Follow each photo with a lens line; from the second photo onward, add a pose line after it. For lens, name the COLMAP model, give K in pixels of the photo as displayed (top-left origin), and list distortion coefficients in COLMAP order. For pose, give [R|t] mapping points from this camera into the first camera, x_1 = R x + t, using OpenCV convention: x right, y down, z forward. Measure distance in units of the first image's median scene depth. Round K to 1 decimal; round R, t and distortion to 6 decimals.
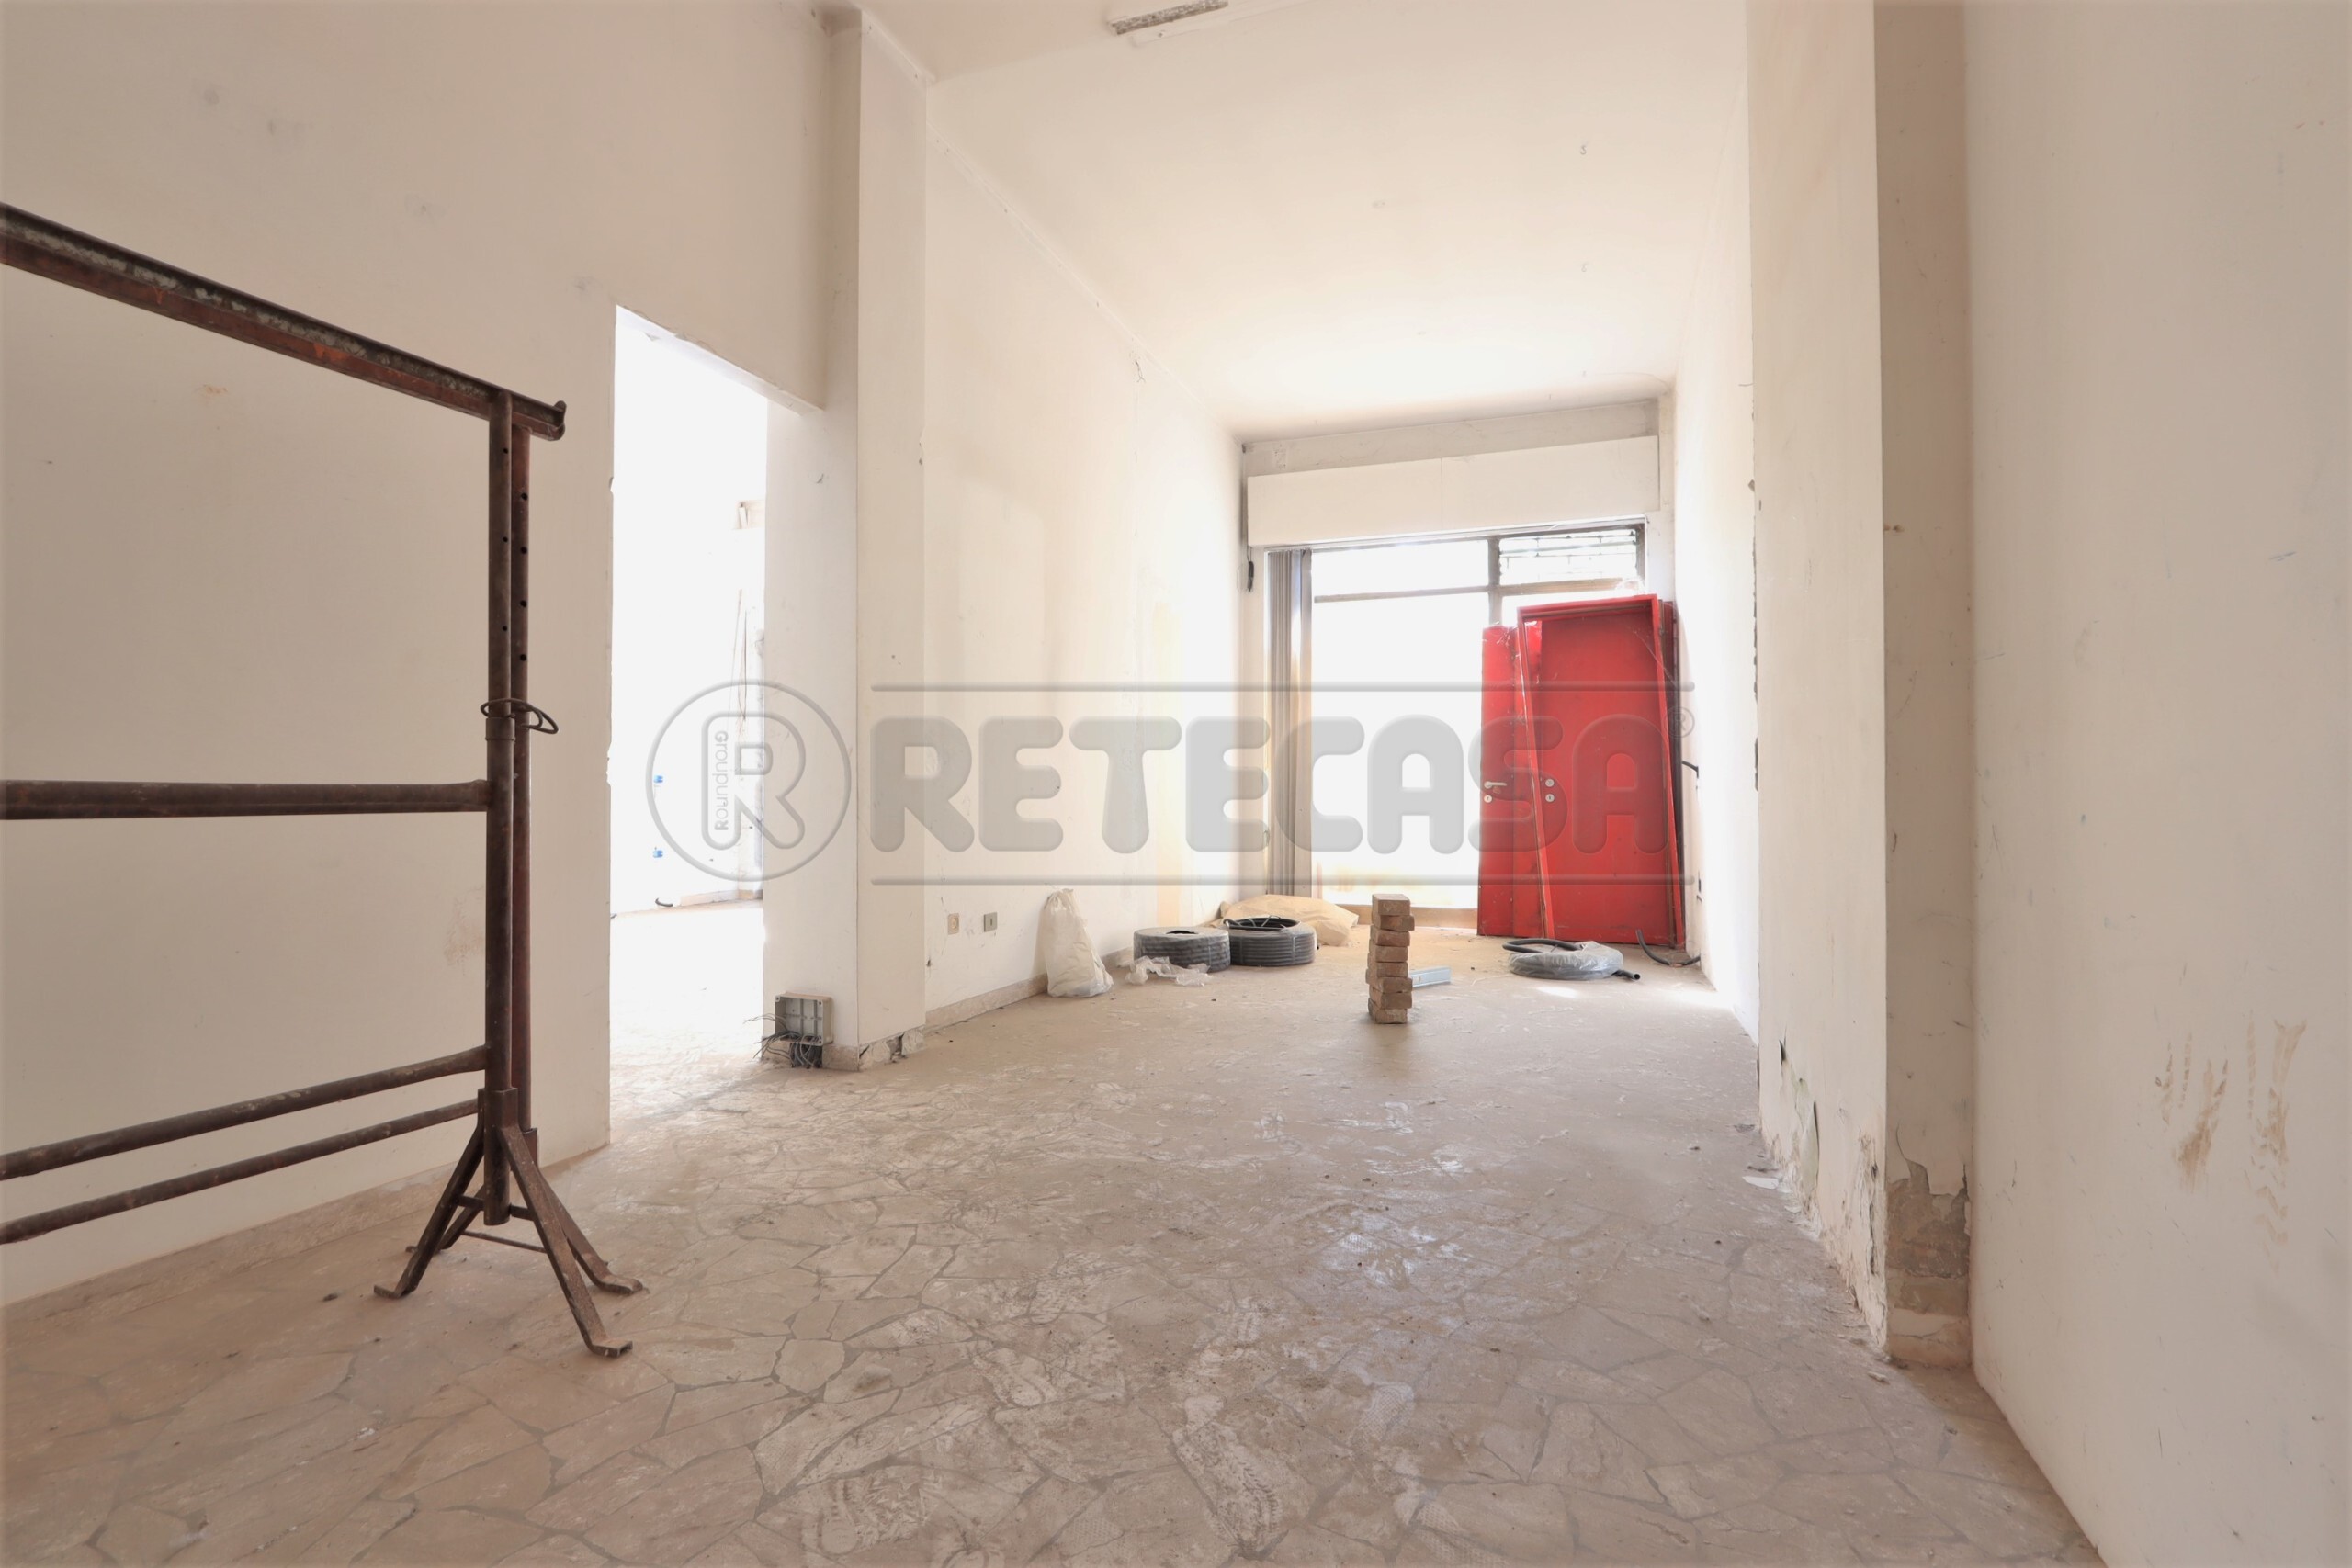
lens RADIAL K [[1105.8, 0, 1170.7], [0, 1105.8, 784.1], [0, 0, 1]] dist [-0.020375, 0.004023]
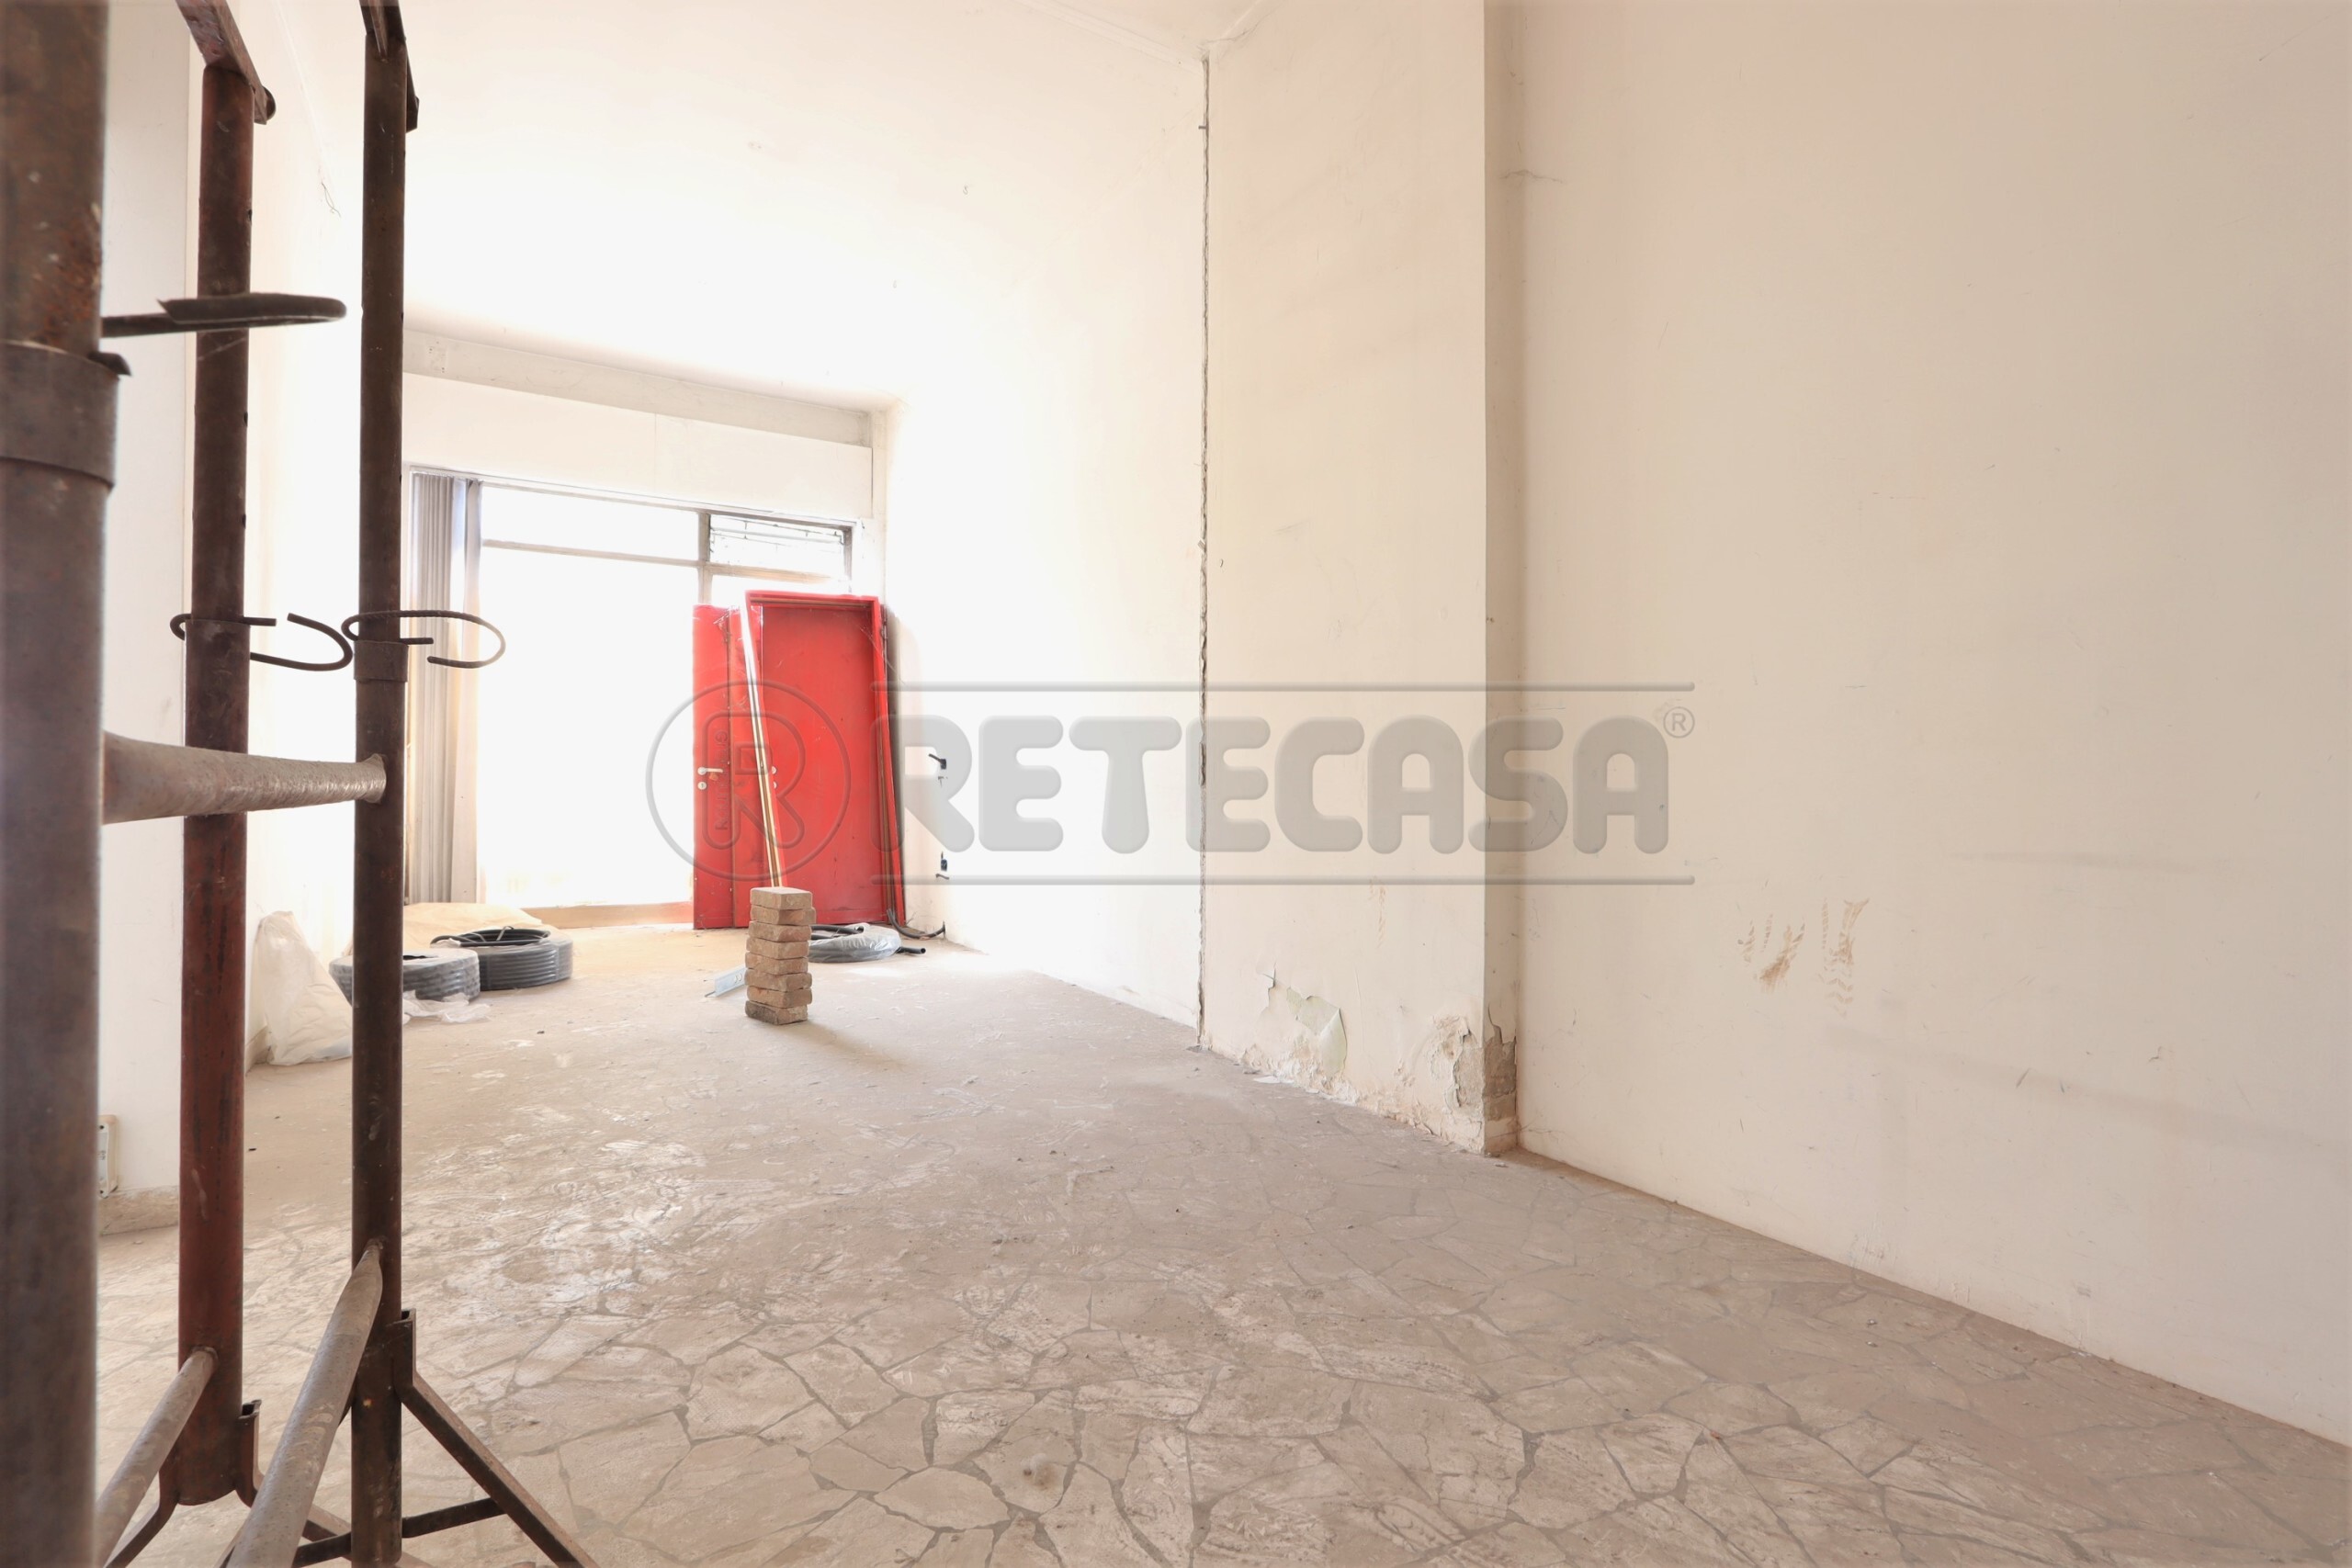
lens RADIAL K [[1105.8, 0, 1170.7], [0, 1105.8, 784.1], [0, 0, 1]] dist [-0.020375, 0.004023]
pose [[0.622704, 0.008842, 0.782408, -0.598492], [-0.019389, 0.999803, 0.004132, 0.000627], [-0.782217, -0.017744, 0.622753, 0.269586]]
